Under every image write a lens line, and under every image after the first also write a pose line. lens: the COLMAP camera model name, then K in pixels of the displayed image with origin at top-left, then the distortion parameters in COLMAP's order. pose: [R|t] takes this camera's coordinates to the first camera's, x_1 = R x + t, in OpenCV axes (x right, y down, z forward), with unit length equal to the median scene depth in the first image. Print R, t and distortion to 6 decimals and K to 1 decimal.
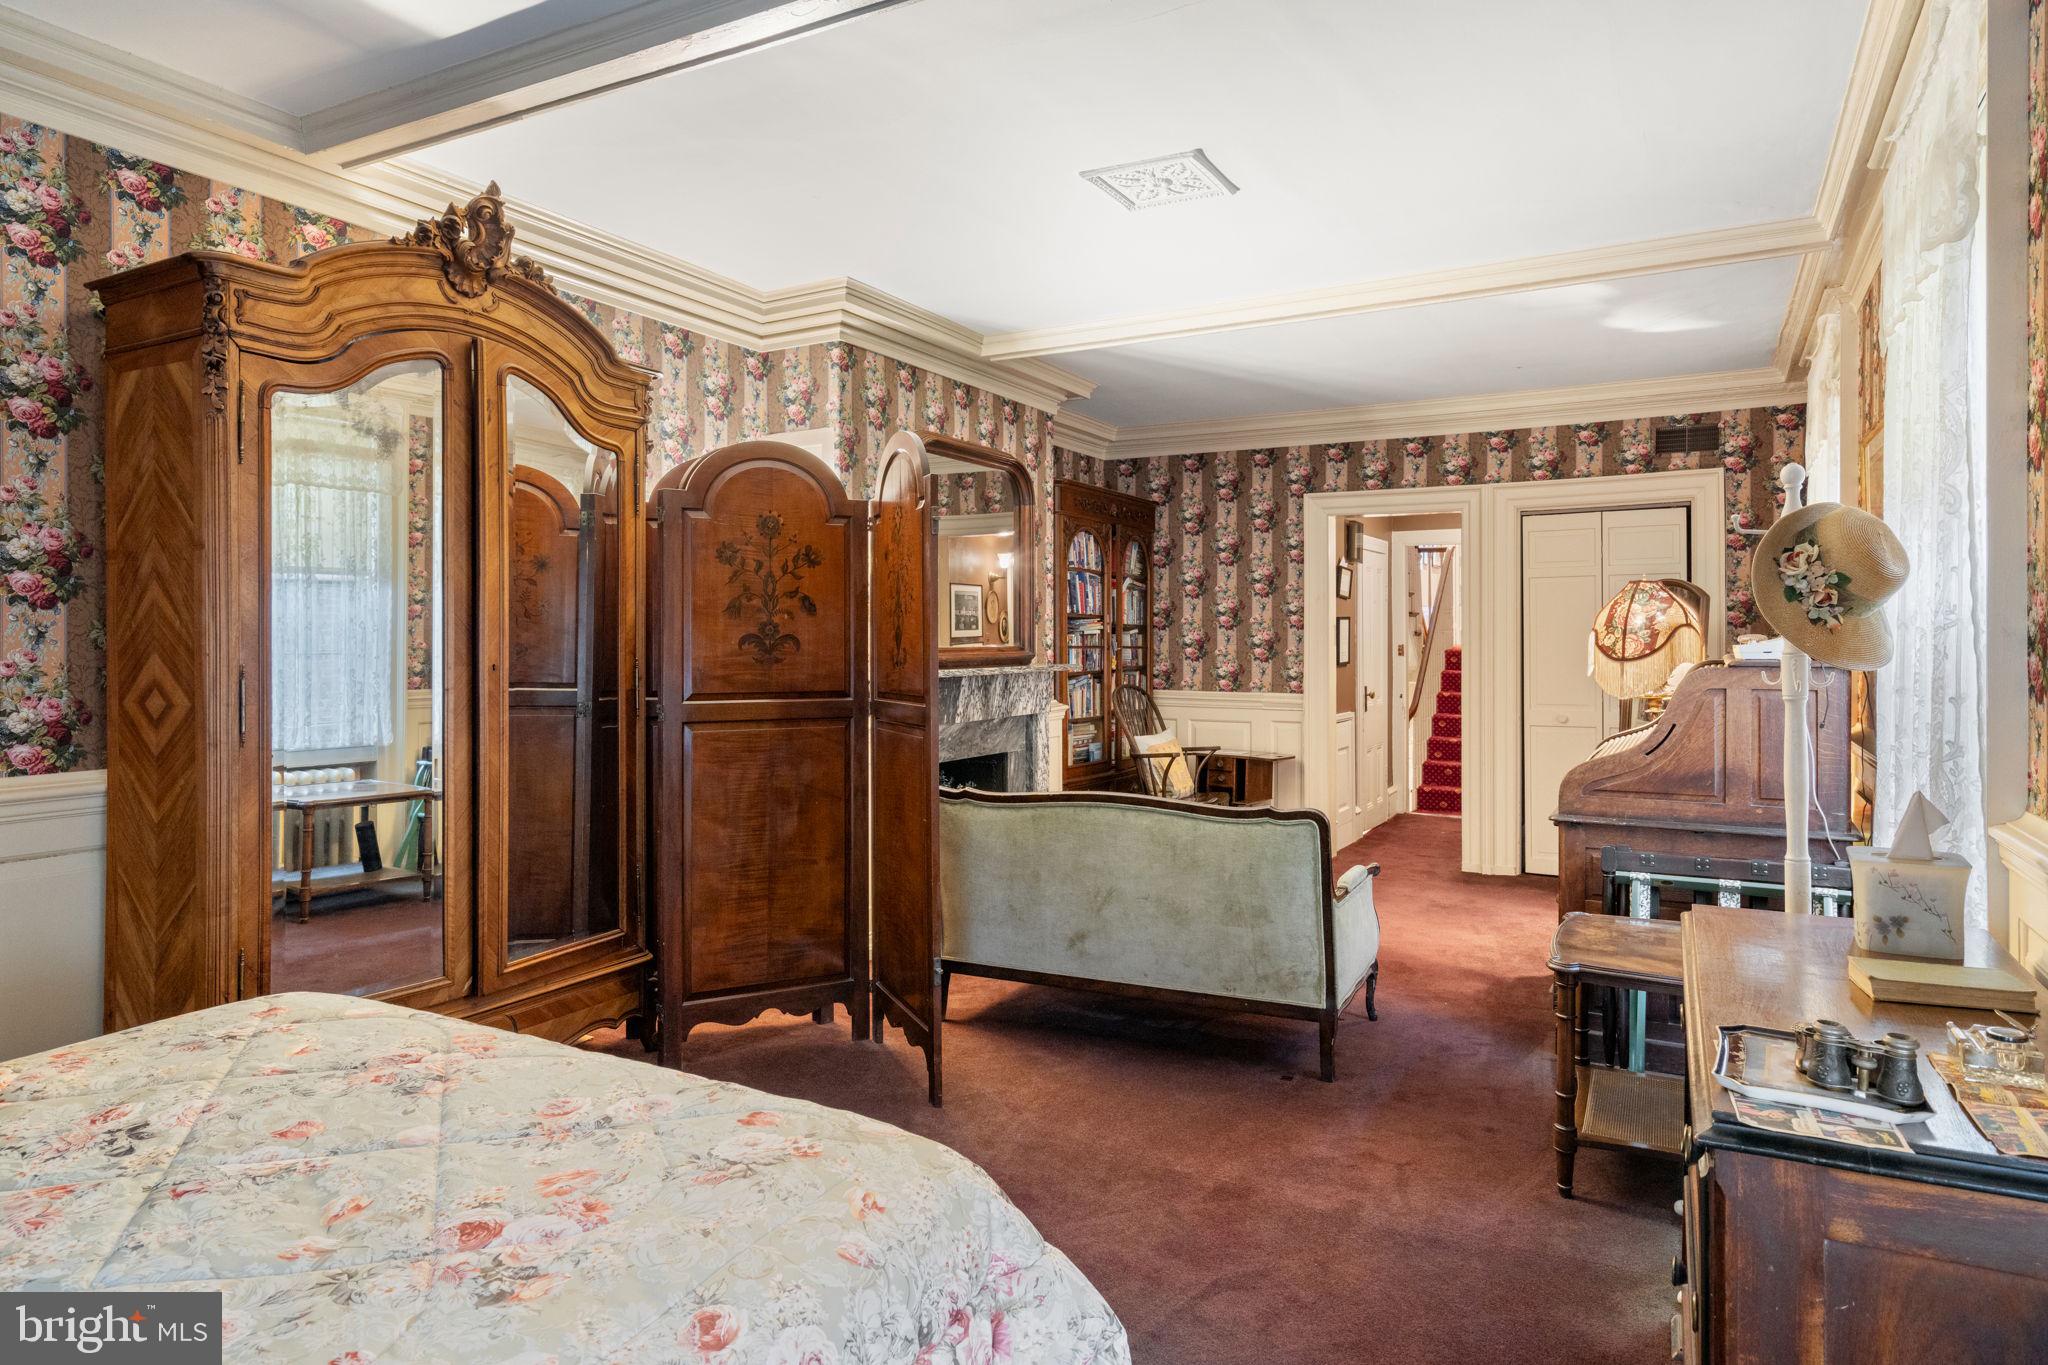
lens RADIAL K [[1224.9, 0, 1033.3], [0, 1224.9, 642.8], [0, 0, 1]] dist [-0.000156, 0.000070]
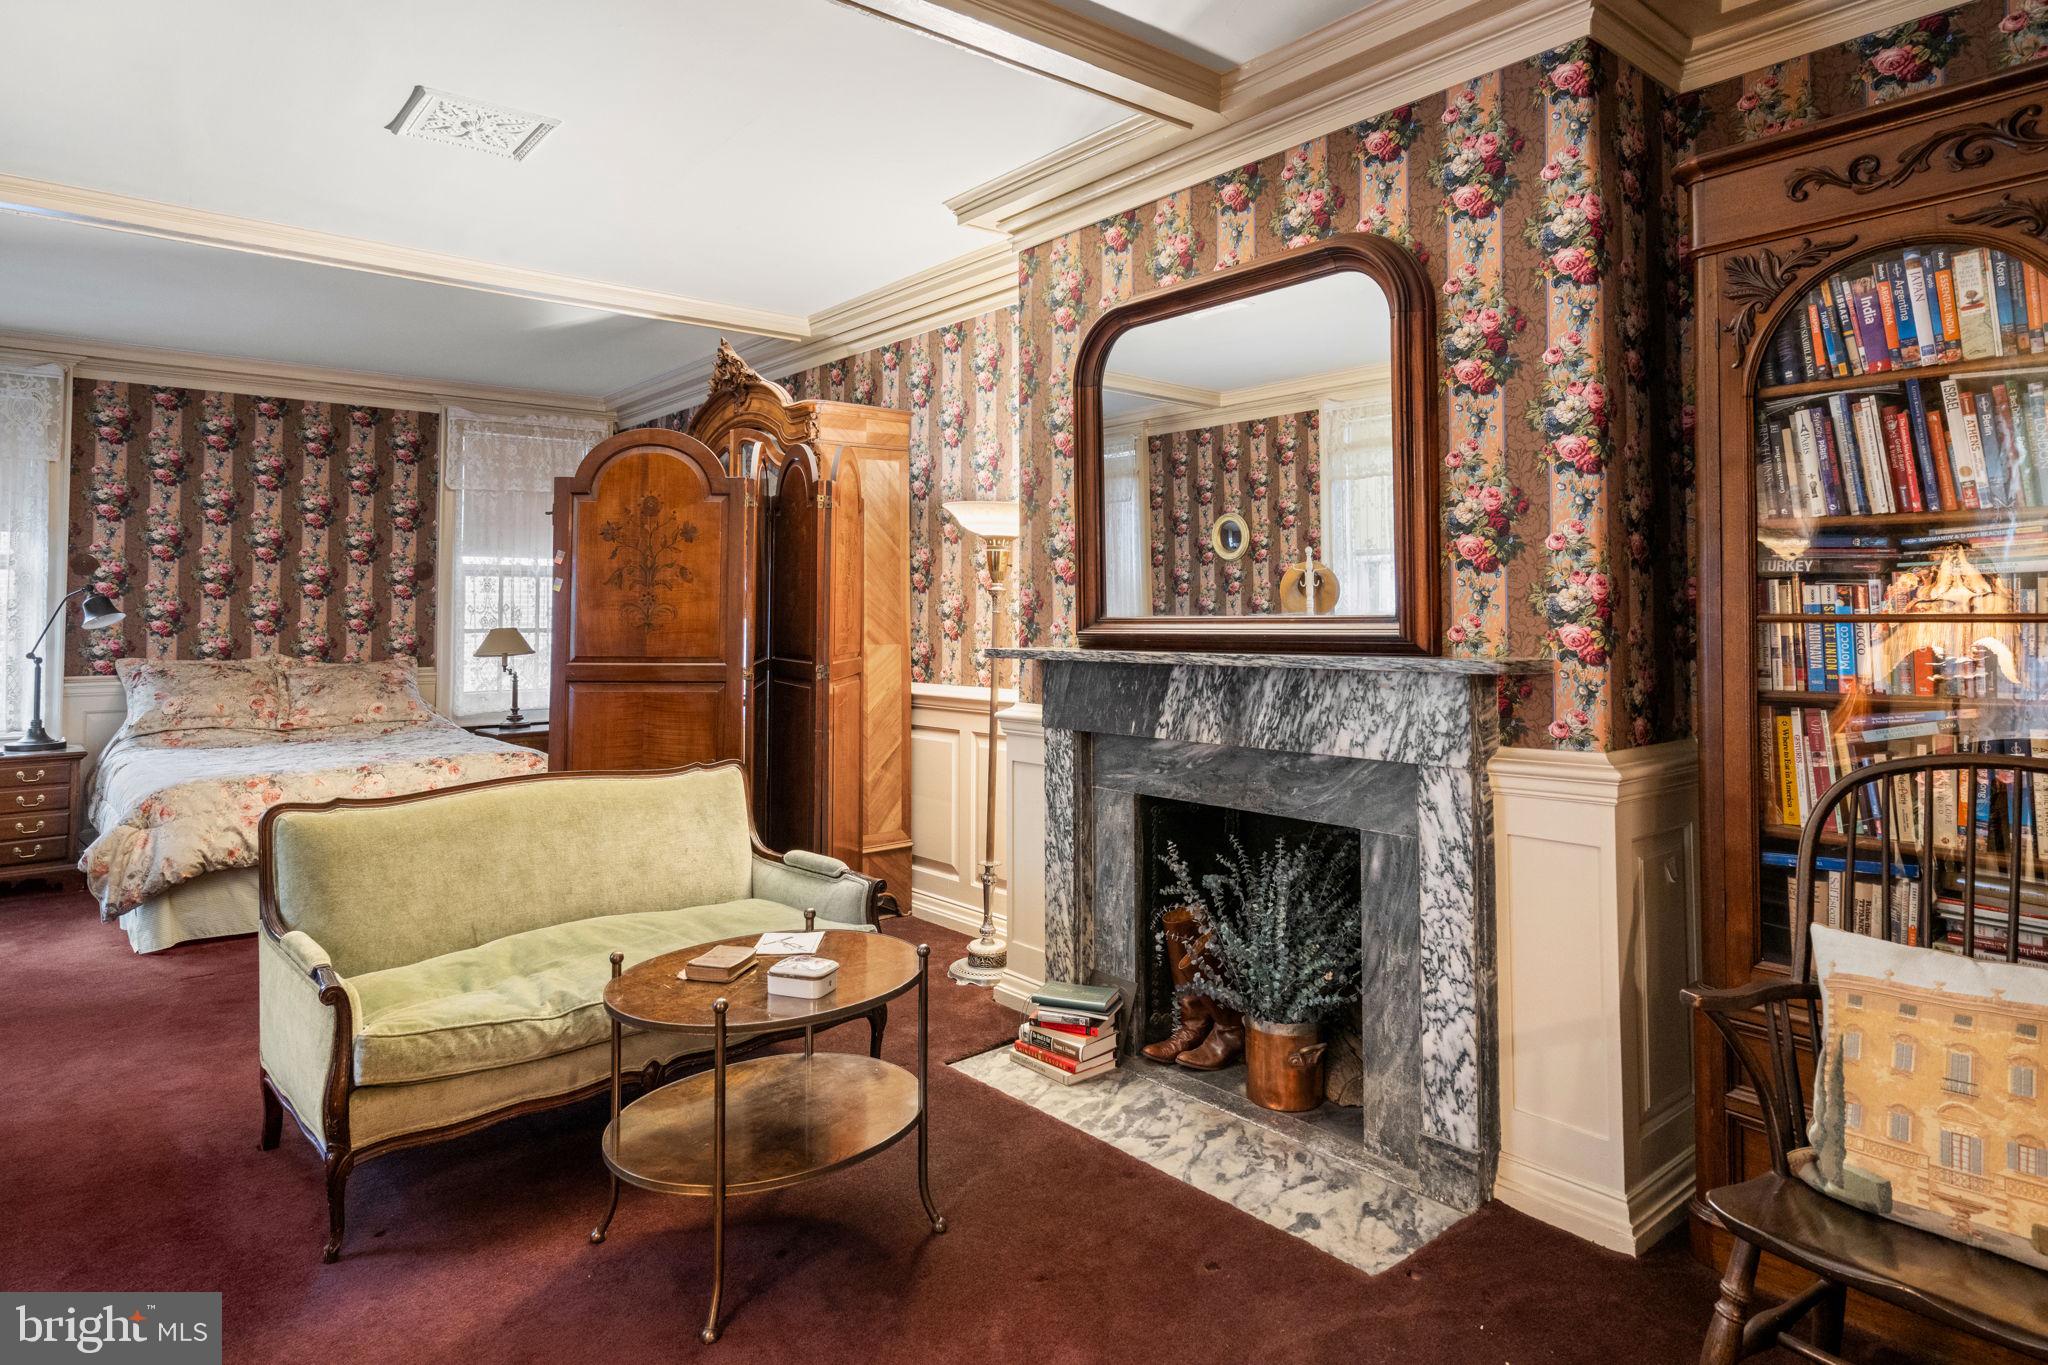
lens RADIAL K [[1224.9, 0, 1033.3], [0, 1224.9, 642.8], [0, 0, 1]] dist [-0.000156, 0.000070]
pose [[-0.342197, -0.004085, -0.939619, 0.526037], [0.002863, 0.999981, -0.005390, 0.017824], [0.939624, -0.004534, -0.342179, 1.107591]]
